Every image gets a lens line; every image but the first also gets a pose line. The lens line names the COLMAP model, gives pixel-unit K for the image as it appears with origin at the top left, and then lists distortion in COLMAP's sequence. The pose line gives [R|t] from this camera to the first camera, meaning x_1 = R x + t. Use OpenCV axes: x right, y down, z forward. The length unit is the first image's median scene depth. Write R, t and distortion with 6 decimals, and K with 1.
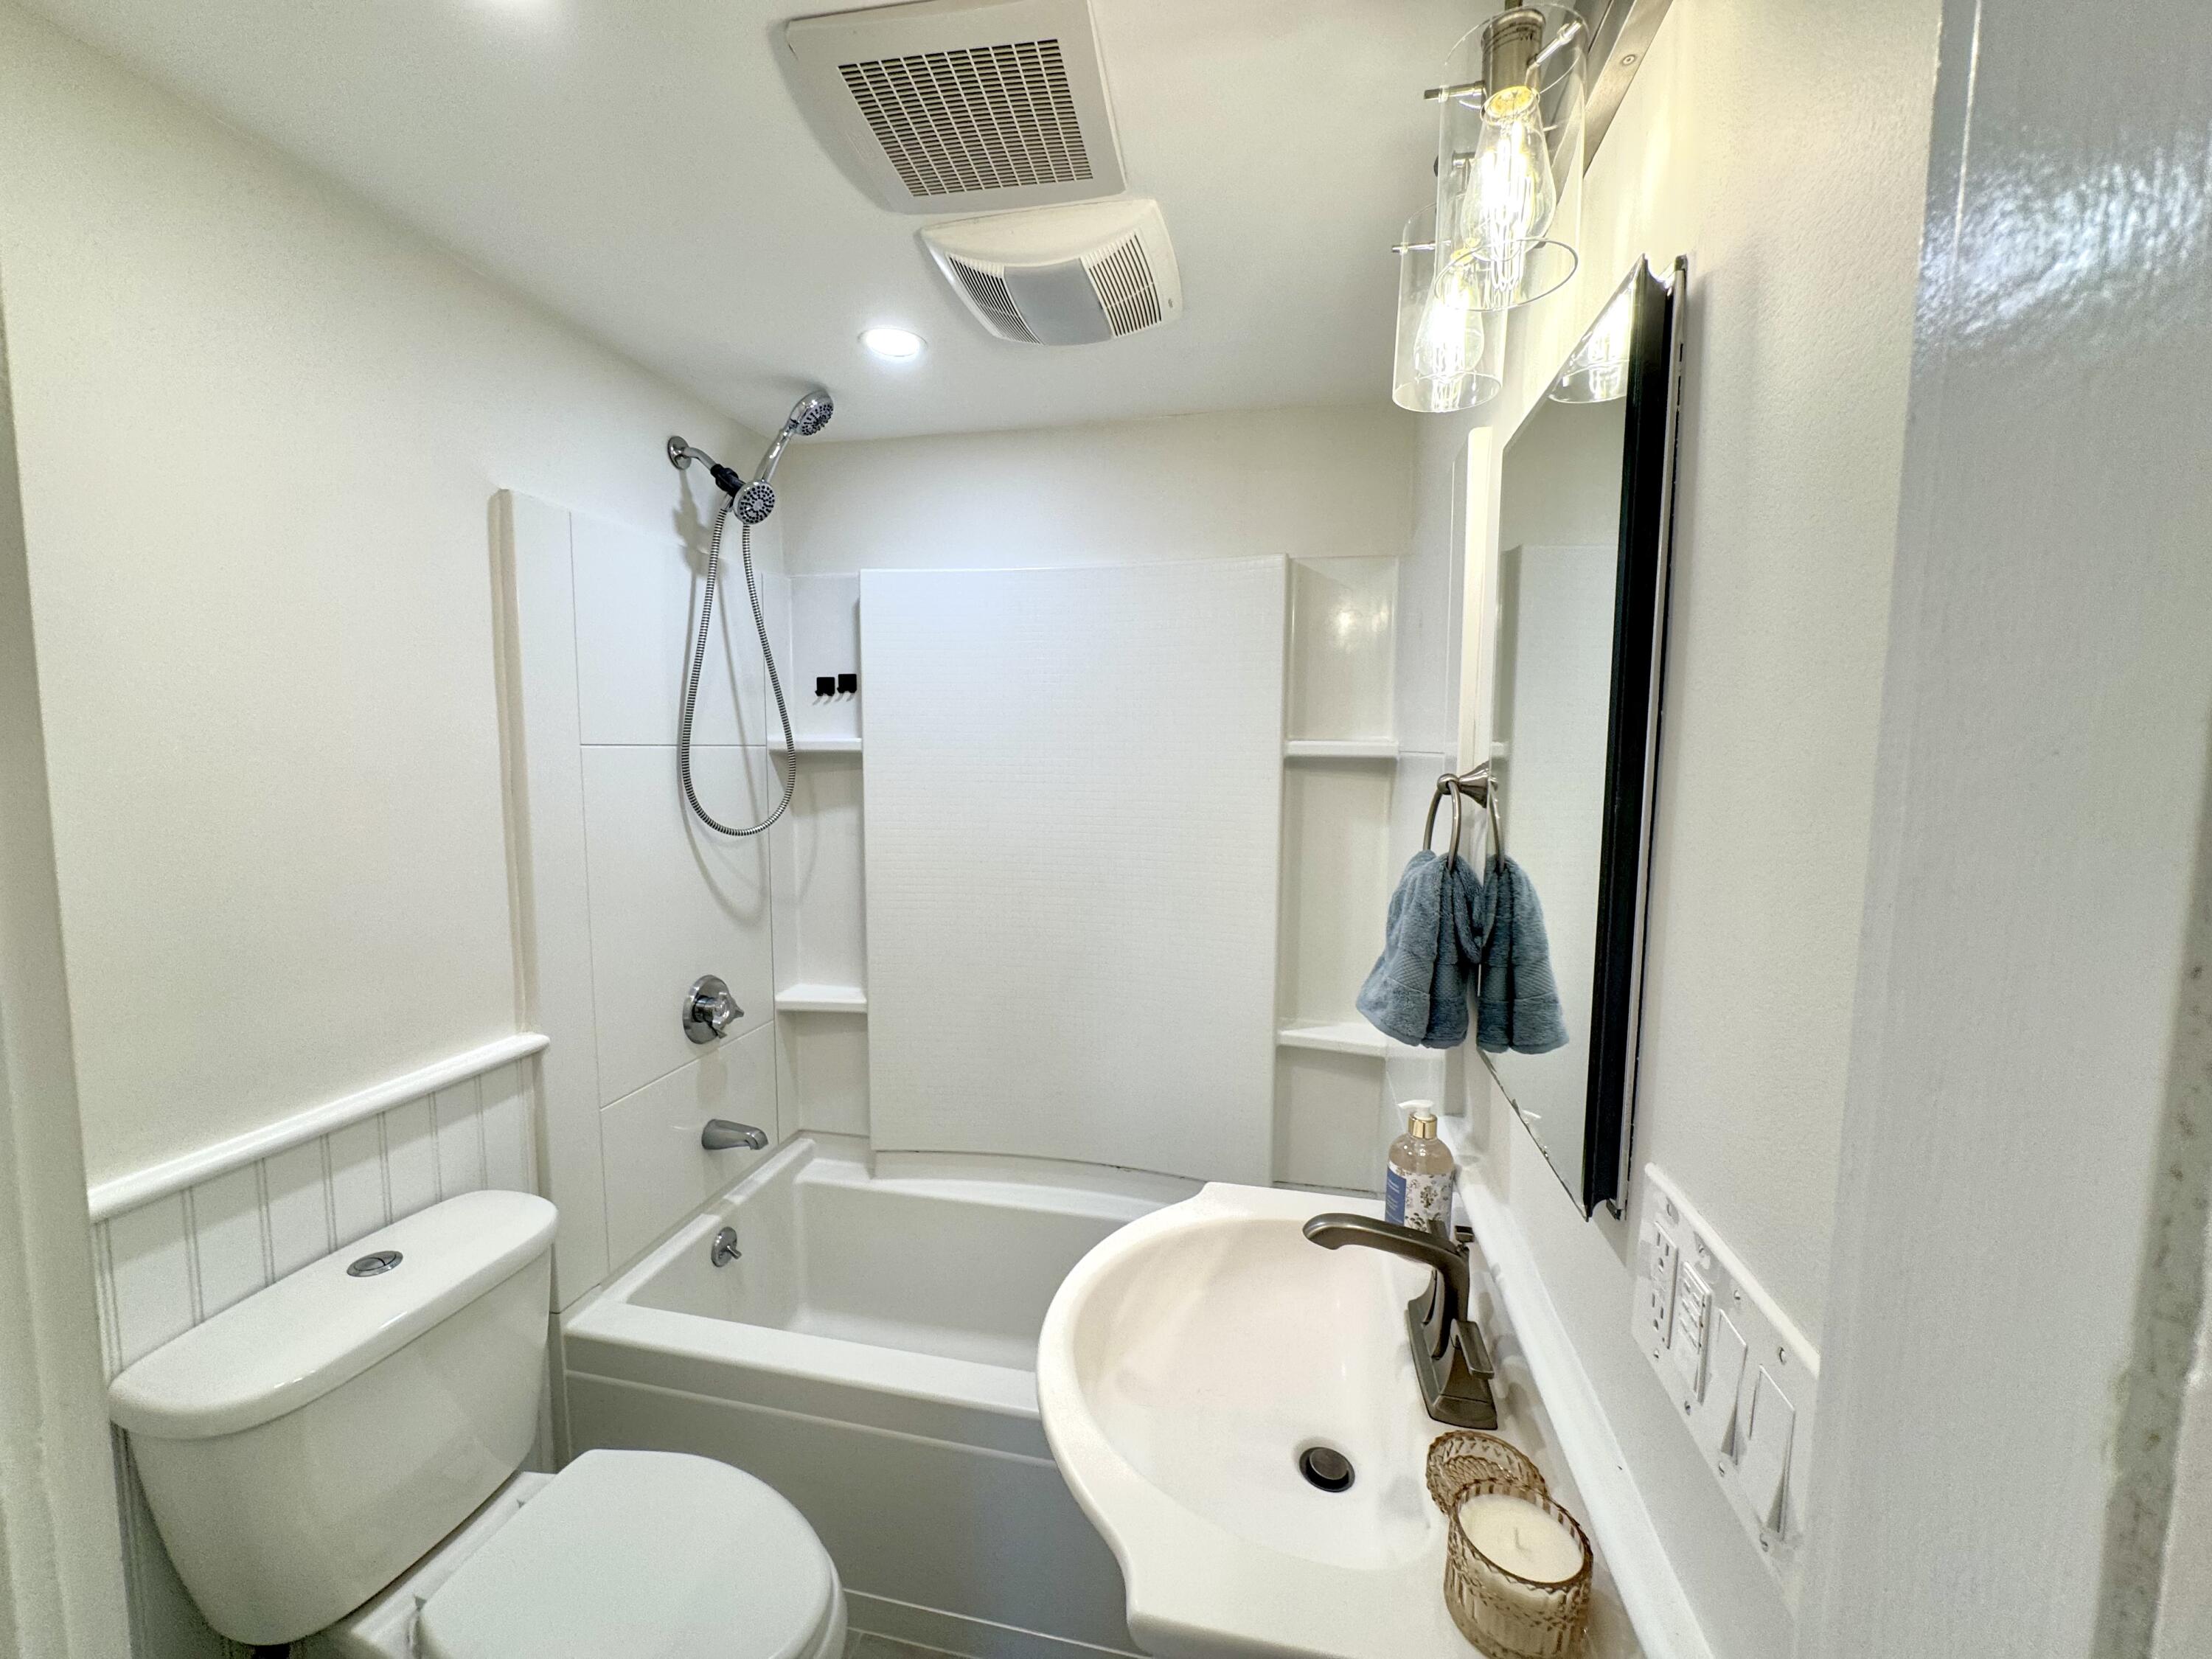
lens RADIAL K [[881.8, 0, 1106.7], [0, 881.8, 830.8], [0, 0, 1]] dist [-0.003228, 0.000372]
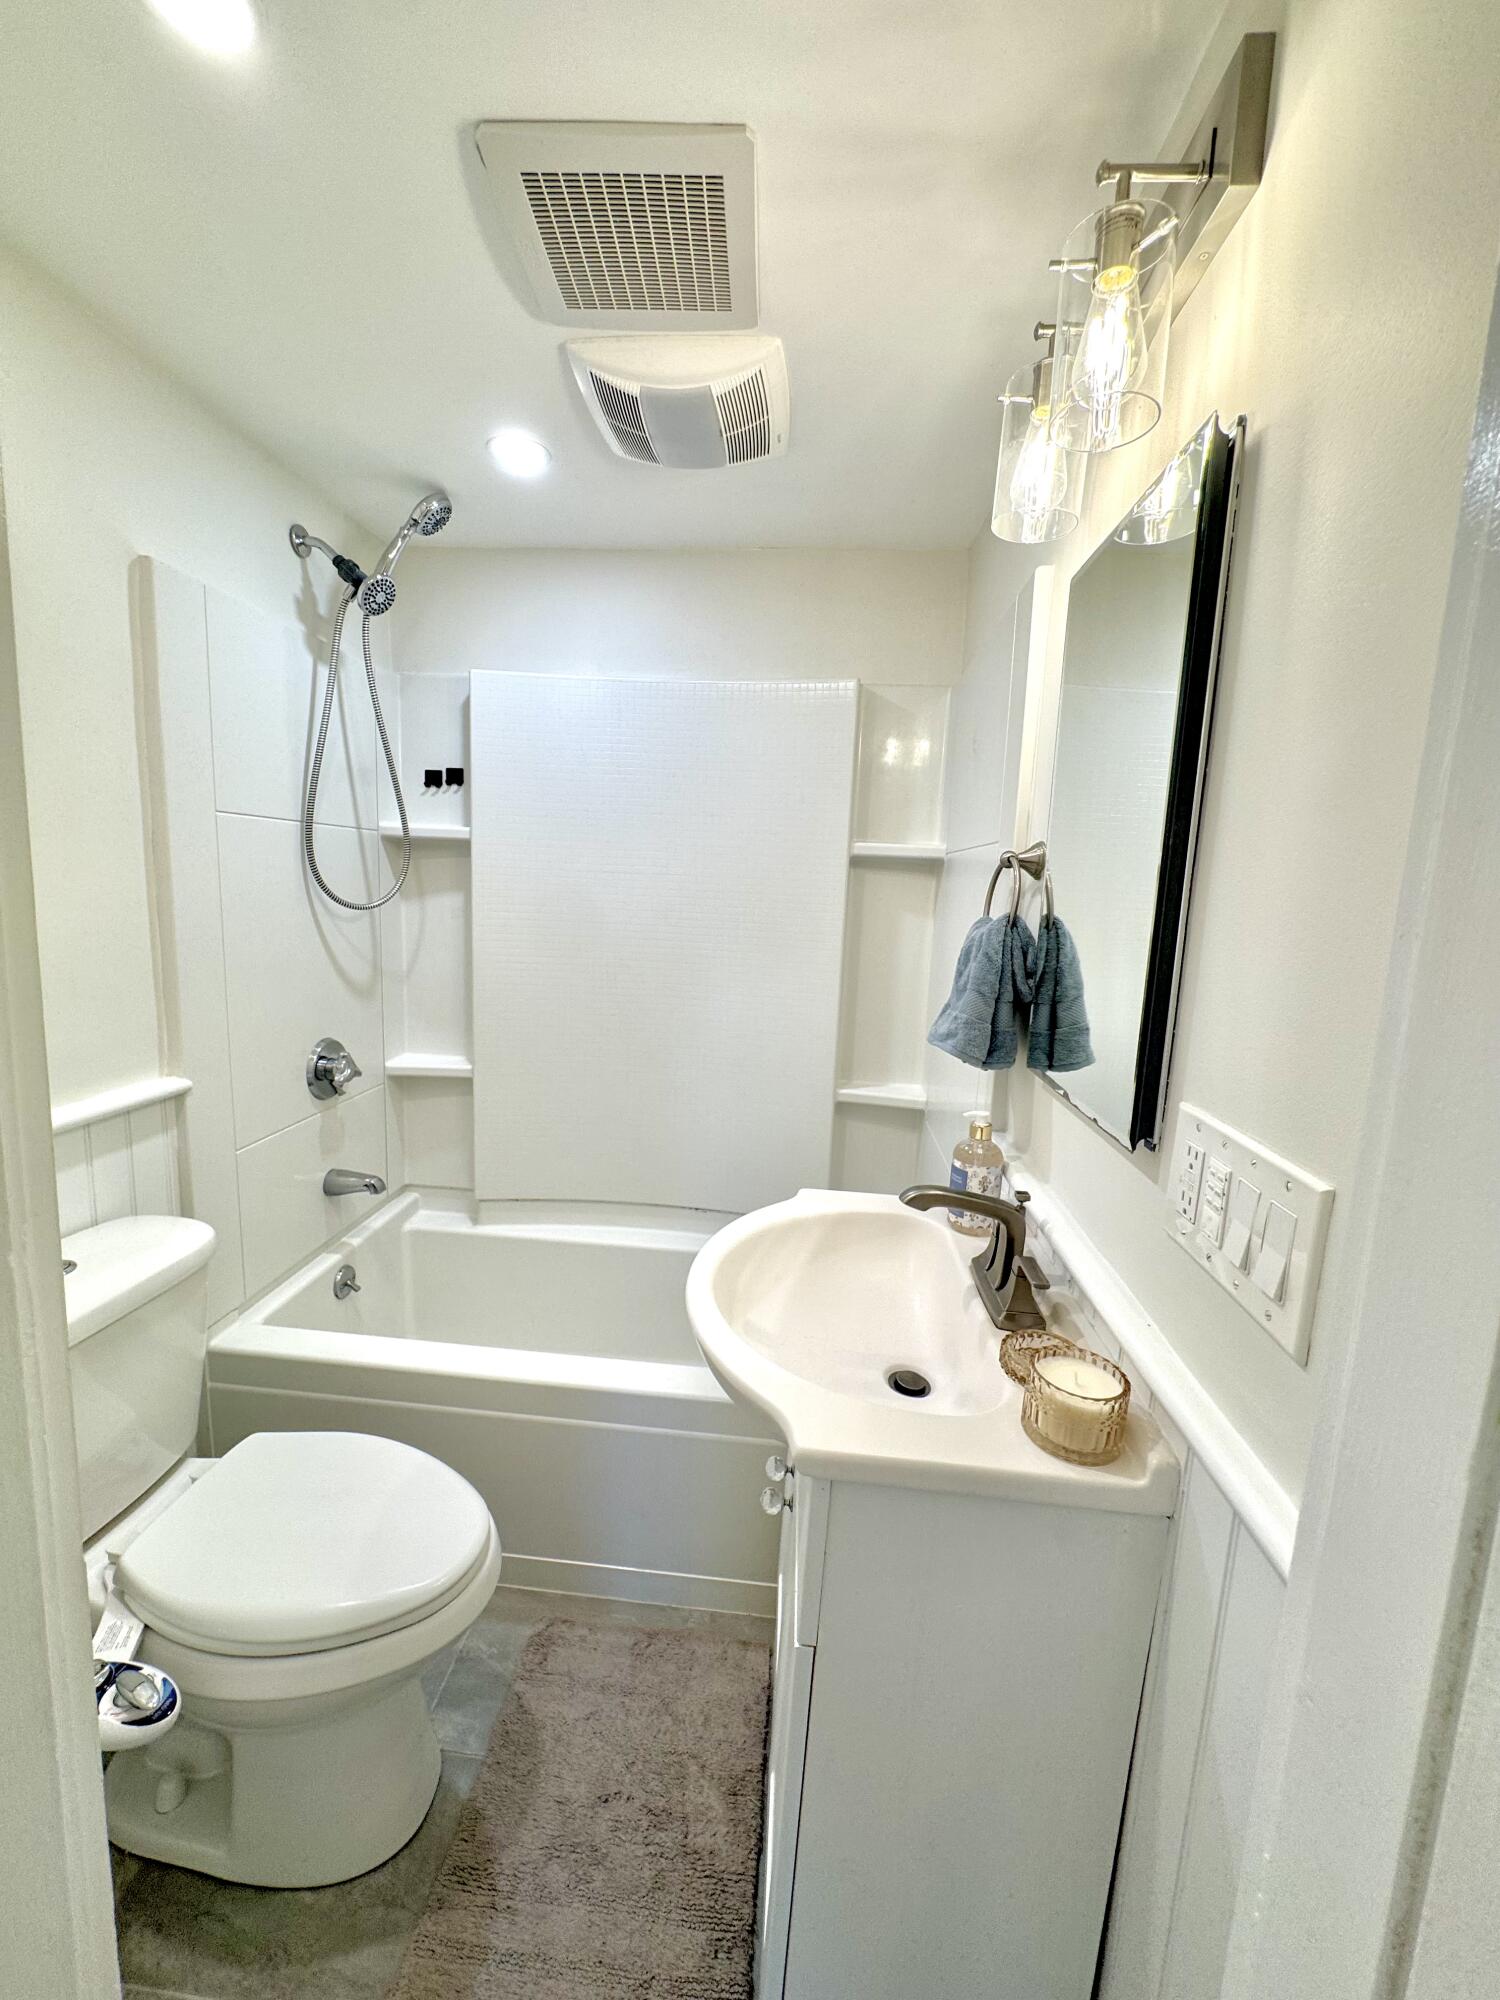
lens RADIAL K [[797.2, 0, 748.7], [0, 797.2, 998.8], [0, 0, 1]] dist [-0.003228, 0.000372]
pose [[0.991482, 0.016020, 0.129258, -0.092921], [-0.023111, 0.998298, 0.053552, 0.072675], [-0.128180, -0.056084, 0.990164, -0.055909]]
